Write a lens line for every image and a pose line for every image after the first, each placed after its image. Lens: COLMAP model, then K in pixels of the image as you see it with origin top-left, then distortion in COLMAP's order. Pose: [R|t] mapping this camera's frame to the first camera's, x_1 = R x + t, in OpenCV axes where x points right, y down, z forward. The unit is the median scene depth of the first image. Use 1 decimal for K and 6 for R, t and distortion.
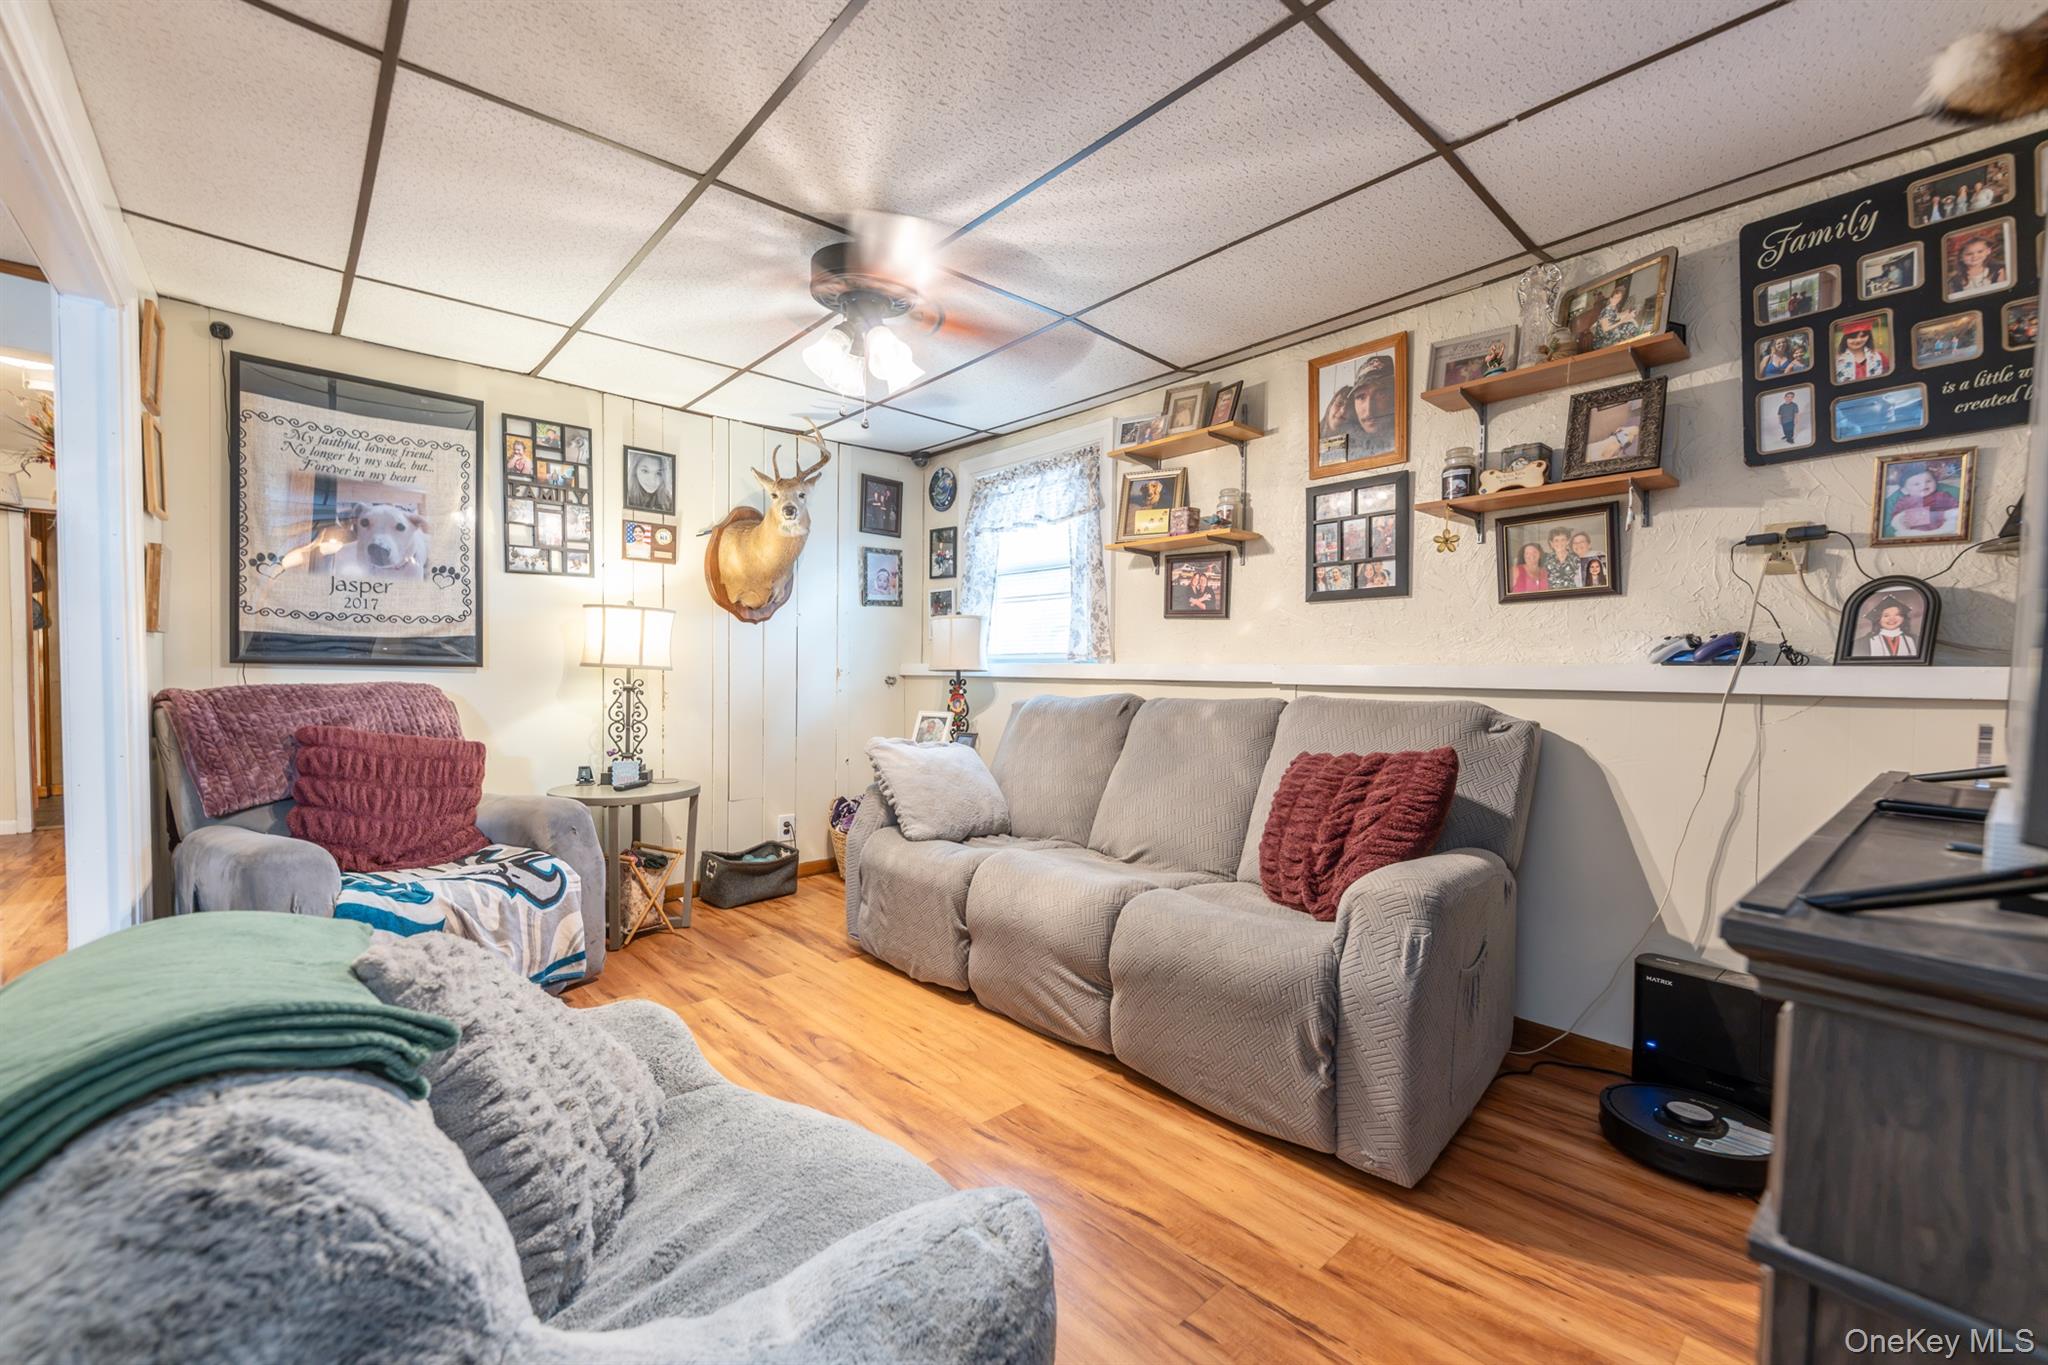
lens RADIAL K [[848.5, 0, 1026.9], [0, 848.5, 686.8], [0, 0, 1]] dist [0.010970, -0.007339]
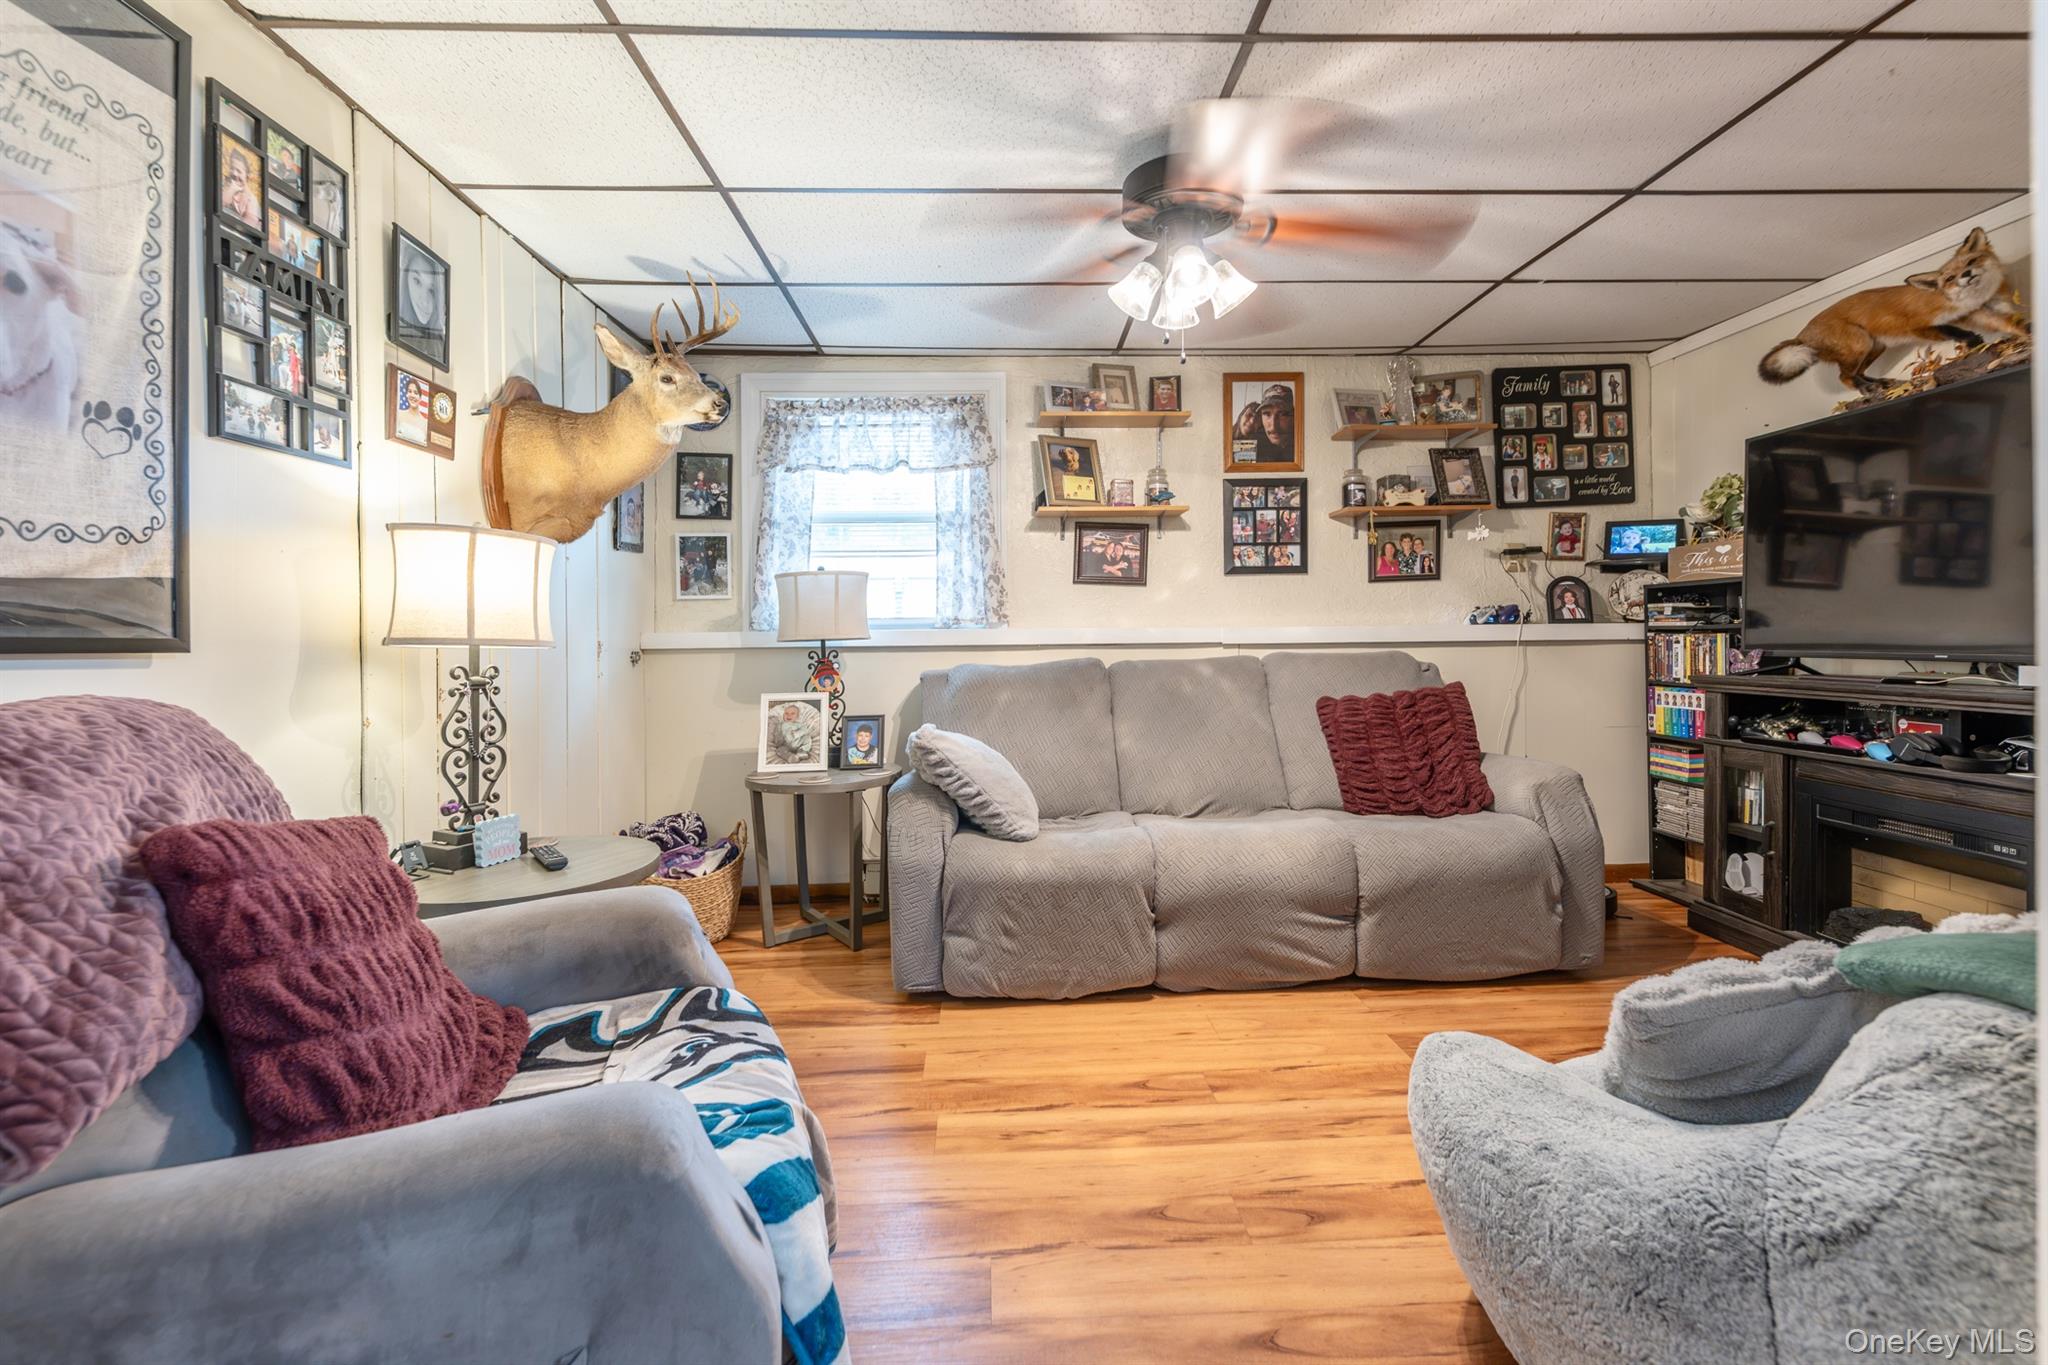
lens RADIAL K [[874.6, 0, 1028.6], [0, 874.6, 633.3], [0, 0, 1]] dist [0.002831, -0.000606]
pose [[0.632407, -0.014901, 0.774493, -0.800569], [0.032142, 0.999459, -0.007016, -0.017768], [-0.773969, 0.029331, 0.632543, 0.444600]]
